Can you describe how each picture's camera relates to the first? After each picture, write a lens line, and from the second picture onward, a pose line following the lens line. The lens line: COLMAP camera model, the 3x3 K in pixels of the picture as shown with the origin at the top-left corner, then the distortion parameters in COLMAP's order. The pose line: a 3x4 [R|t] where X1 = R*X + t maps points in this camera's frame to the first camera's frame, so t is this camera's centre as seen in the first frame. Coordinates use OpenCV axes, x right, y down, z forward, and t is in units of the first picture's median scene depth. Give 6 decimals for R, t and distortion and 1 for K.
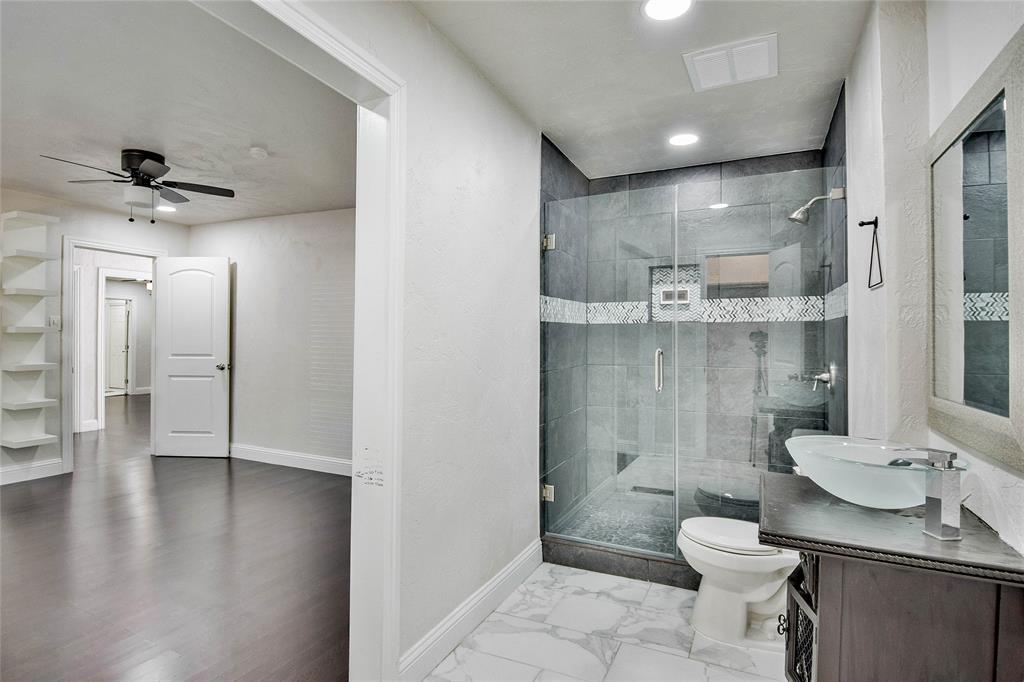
lens RADIAL K [[526.3, 0, 511.9], [0, 526.3, 333.6], [0, 0, 1]] dist [0.001757, -0.020554]
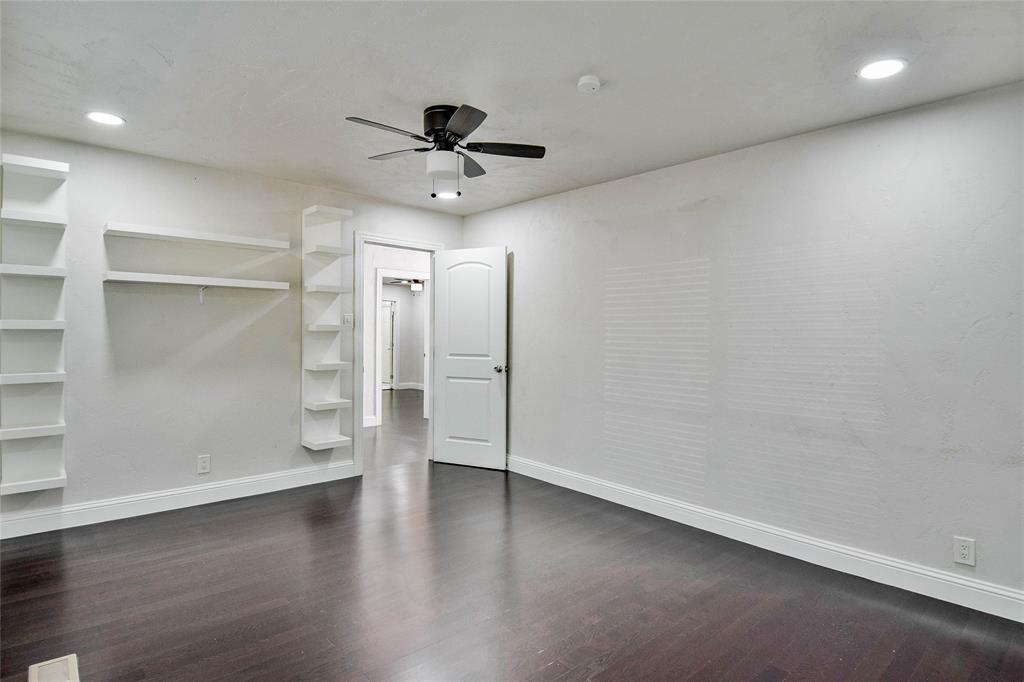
lens RADIAL K [[526.3, 0, 511.9], [0, 526.3, 333.6], [0, 0, 1]] dist [0.001757, -0.020554]
pose [[0.925935, -0.000105, -0.377682, -0.205702], [0.000491, 0.999999, 0.000928, 0.002400], [0.377682, -0.001045, 0.925935, 0.188792]]
